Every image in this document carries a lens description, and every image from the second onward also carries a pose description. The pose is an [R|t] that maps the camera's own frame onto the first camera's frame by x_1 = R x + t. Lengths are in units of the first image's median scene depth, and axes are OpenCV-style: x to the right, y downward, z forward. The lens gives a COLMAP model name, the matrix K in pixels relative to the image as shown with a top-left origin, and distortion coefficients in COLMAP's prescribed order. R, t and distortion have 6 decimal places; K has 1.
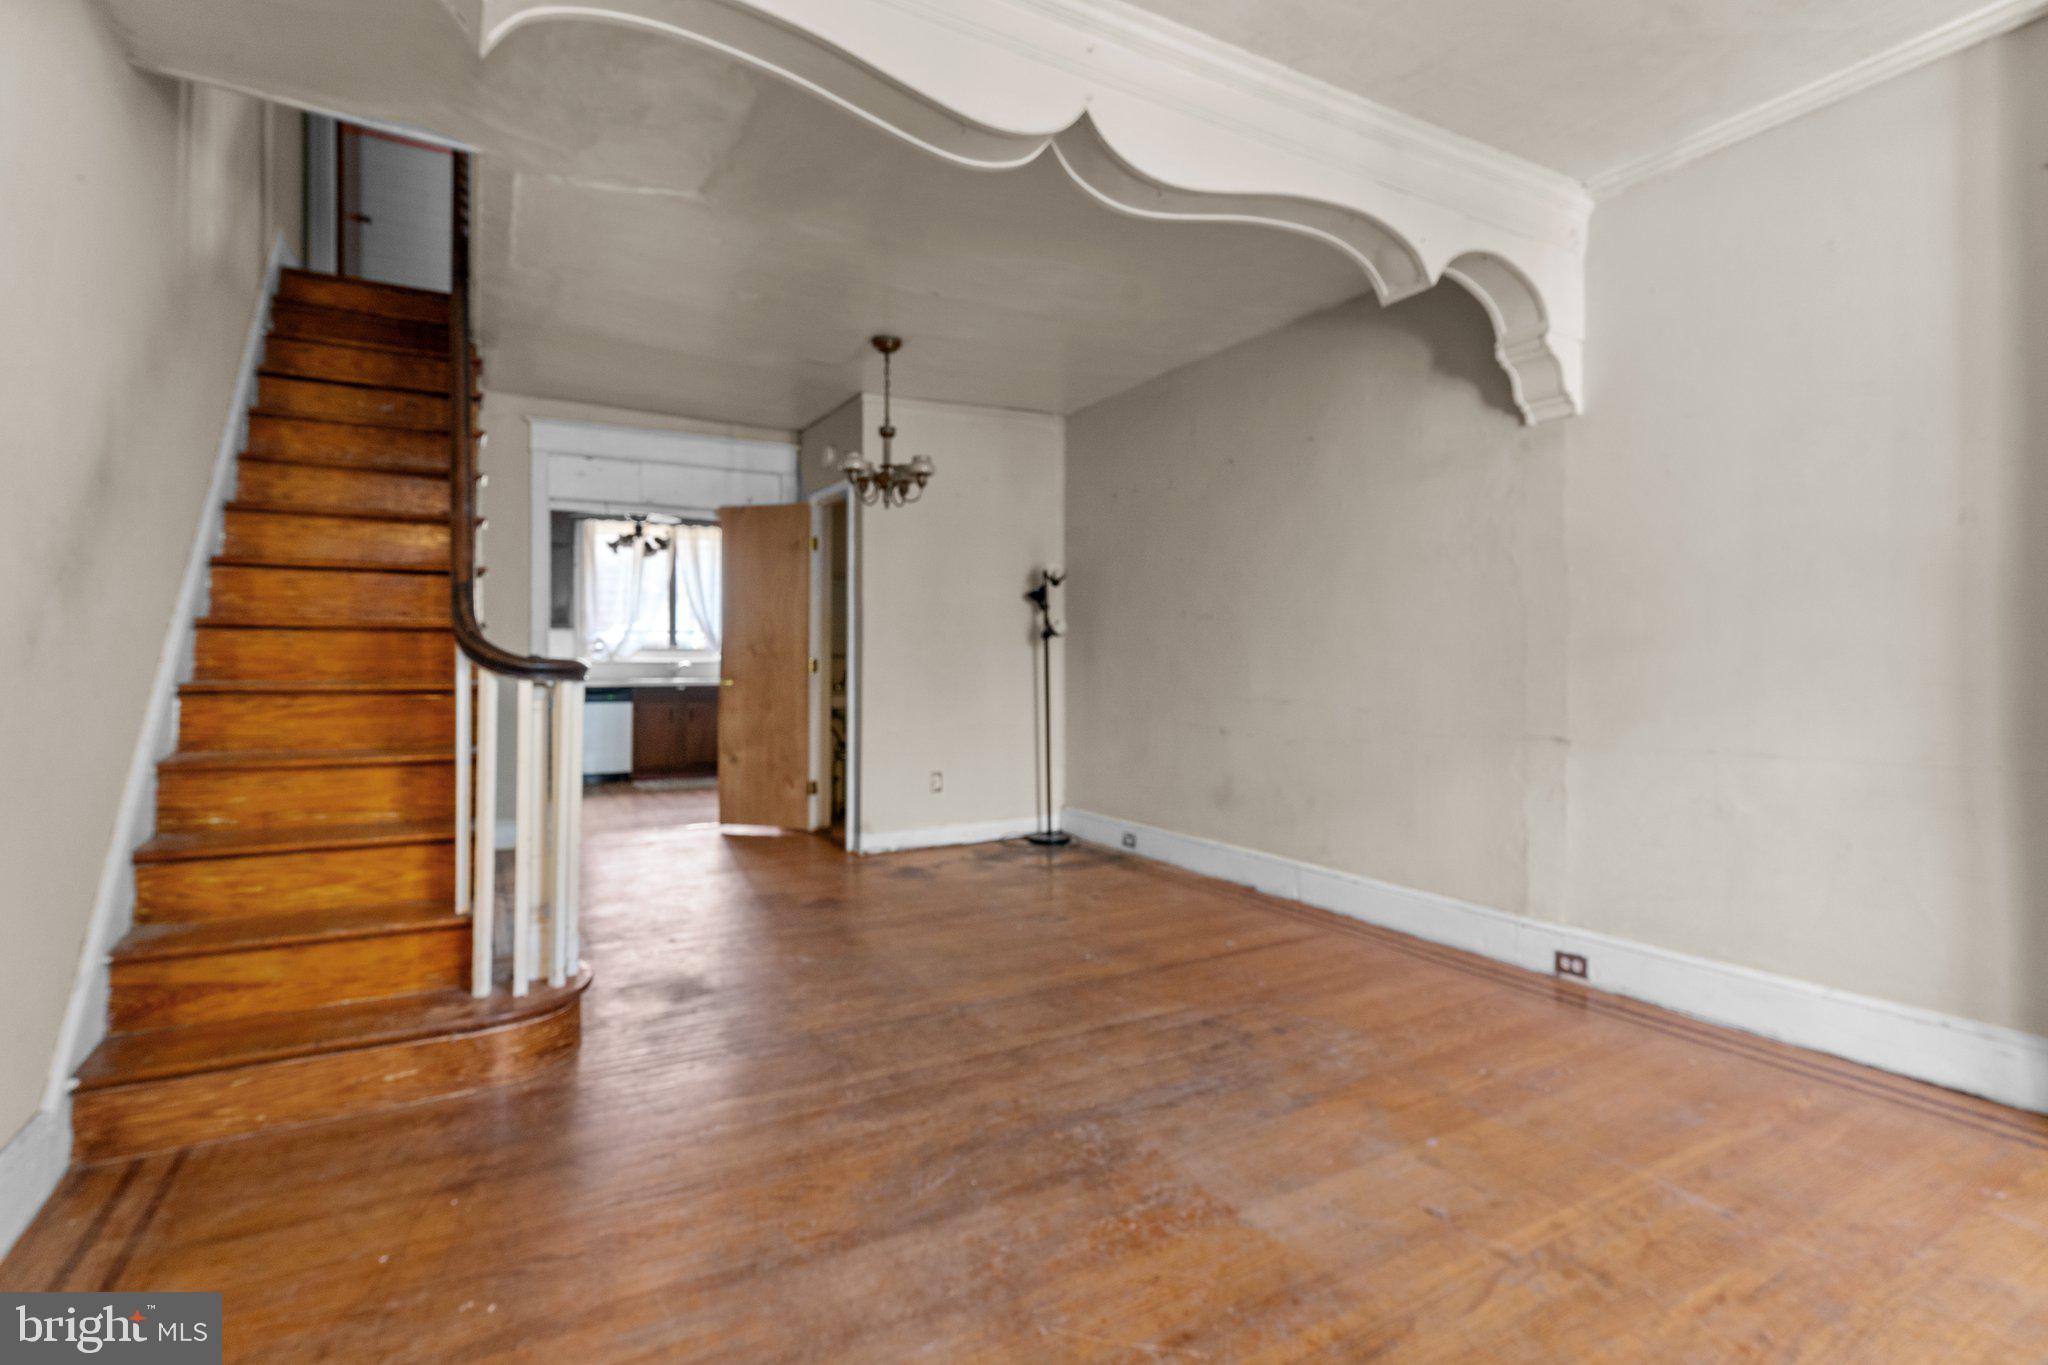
lens RADIAL K [[983.8, 0, 1014.5], [0, 983.8, 666.5], [0, 0, 1]] dist [0.004642, -0.000039]
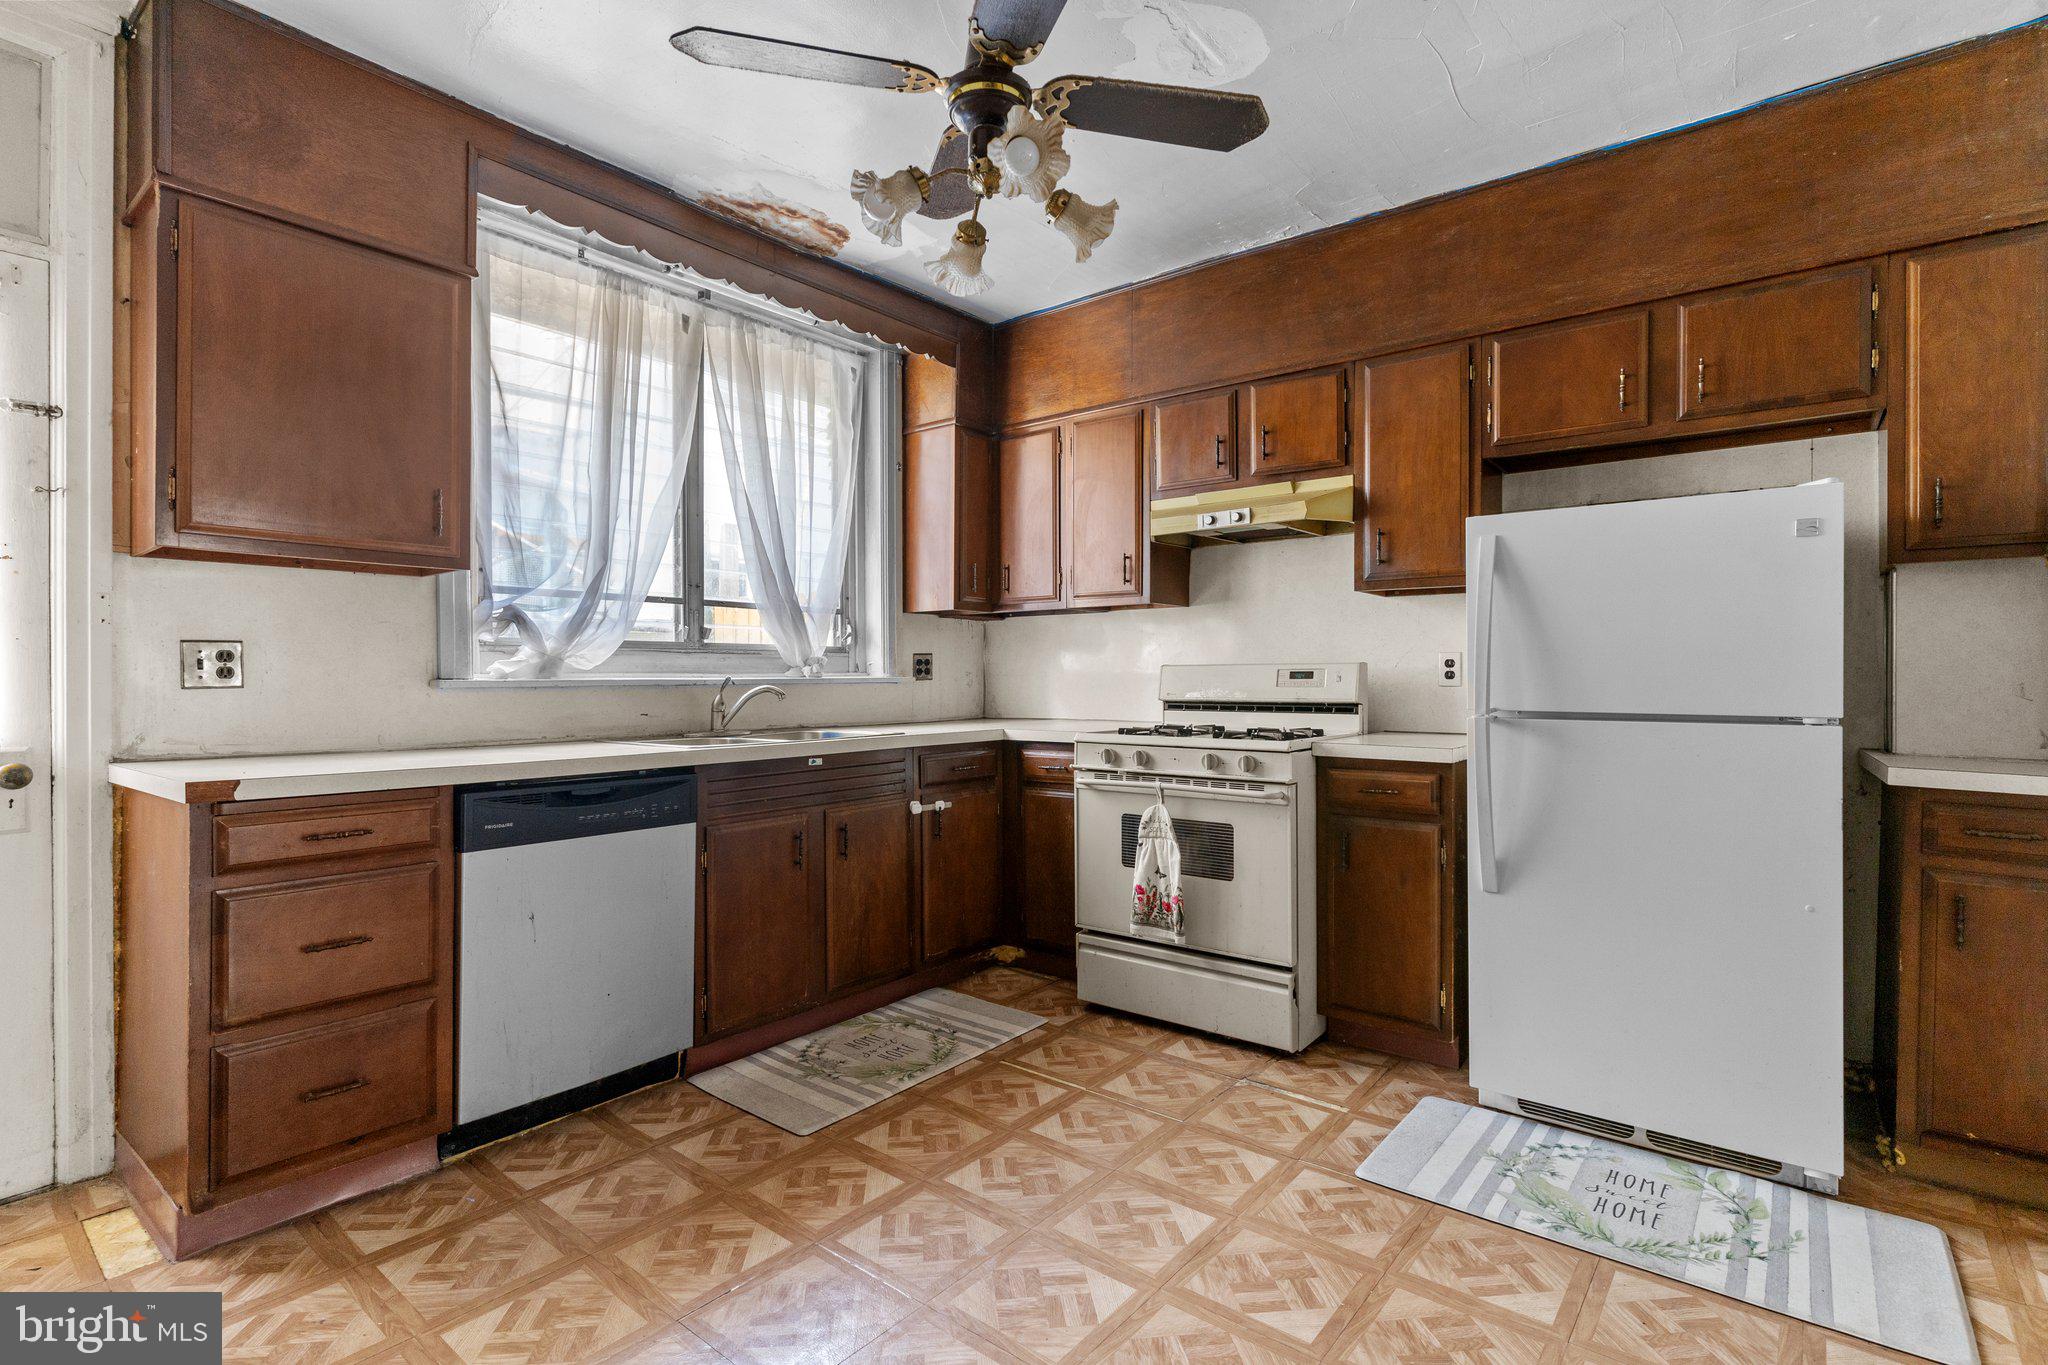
lens RADIAL K [[983.8, 0, 1031.7], [0, 983.8, 678.1], [0, 0, 1]] dist [0.004642, -0.000039]
pose [[0.926313, 0.002496, 0.376747, -1.426133], [-0.003949, 0.999987, 0.003086, -0.029929], [-0.376735, -0.004346, 0.926311, 2.387162]]
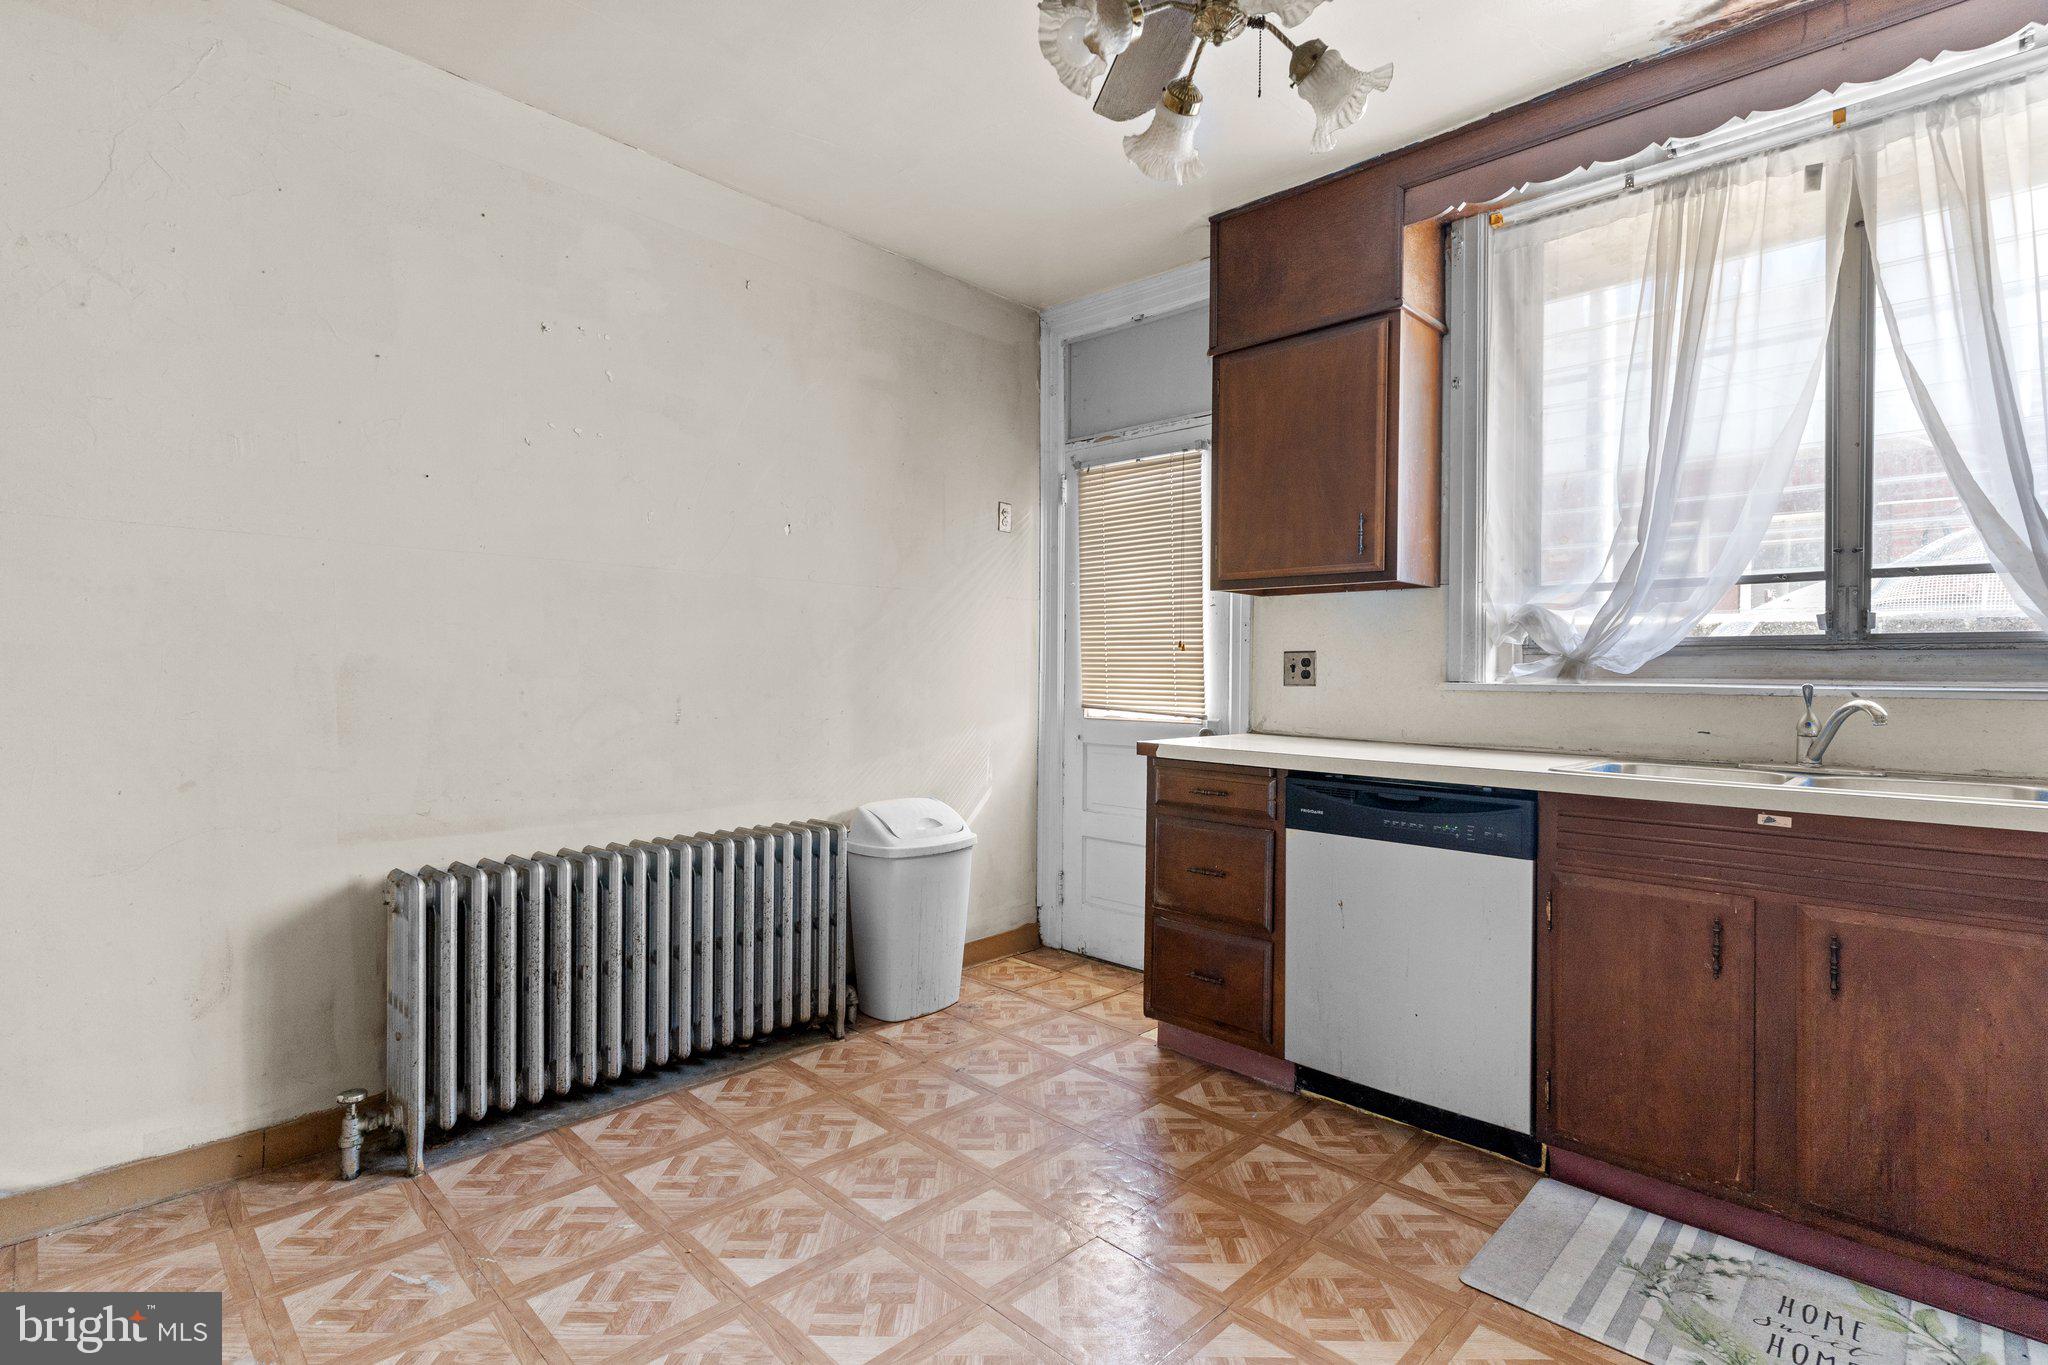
lens RADIAL K [[983.8, 0, 1007.5], [0, 983.8, 672.8], [0, 0, 1]] dist [0.004642, -0.000039]
pose [[0.271281, 0.007802, -0.962469, -0.651287], [-0.009227, 0.999942, 0.005505, -0.035121], [0.962456, 0.007387, 0.271337, 2.830300]]
